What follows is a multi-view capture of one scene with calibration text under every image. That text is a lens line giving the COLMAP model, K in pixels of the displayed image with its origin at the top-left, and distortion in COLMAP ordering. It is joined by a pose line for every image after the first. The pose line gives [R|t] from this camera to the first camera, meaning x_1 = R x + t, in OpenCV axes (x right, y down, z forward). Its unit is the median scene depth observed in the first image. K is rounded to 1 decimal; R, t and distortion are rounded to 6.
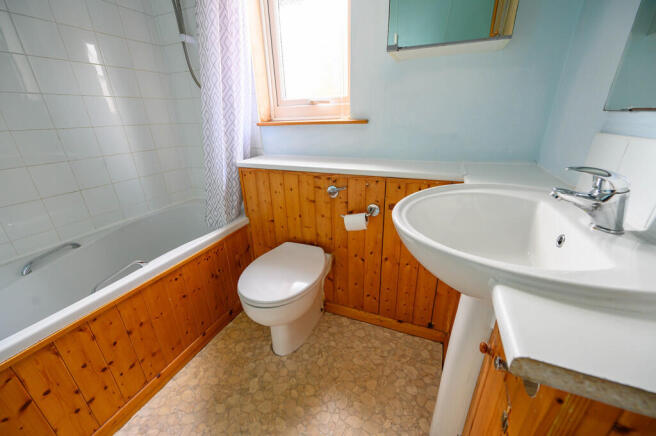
lens RADIAL K [[257.8, 0, 328.8], [0, 257.8, 218.8], [0, 0, 1]] dist [0.000347, -0.000008]
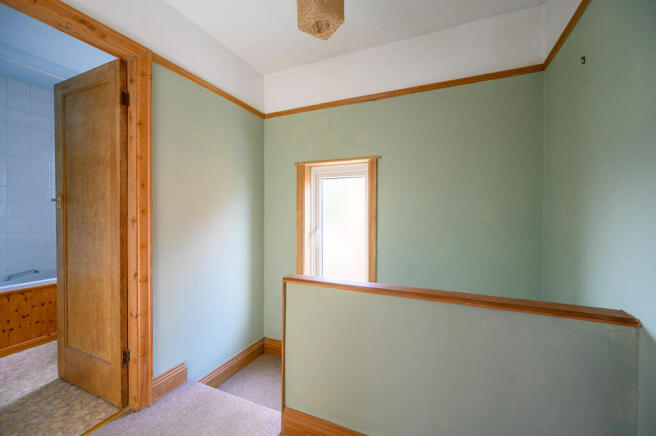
lens RADIAL K [[257.8, 0, 328.2], [0, 257.8, 216.8], [0, 0, 1]] dist [0.000347, -0.000008]
pose [[0.999688, 0.024944, -0.001157, 1.731166], [-0.023568, 0.927223, -0.373769, 0.546409], [-0.008251, 0.373679, 0.927521, -1.406263]]
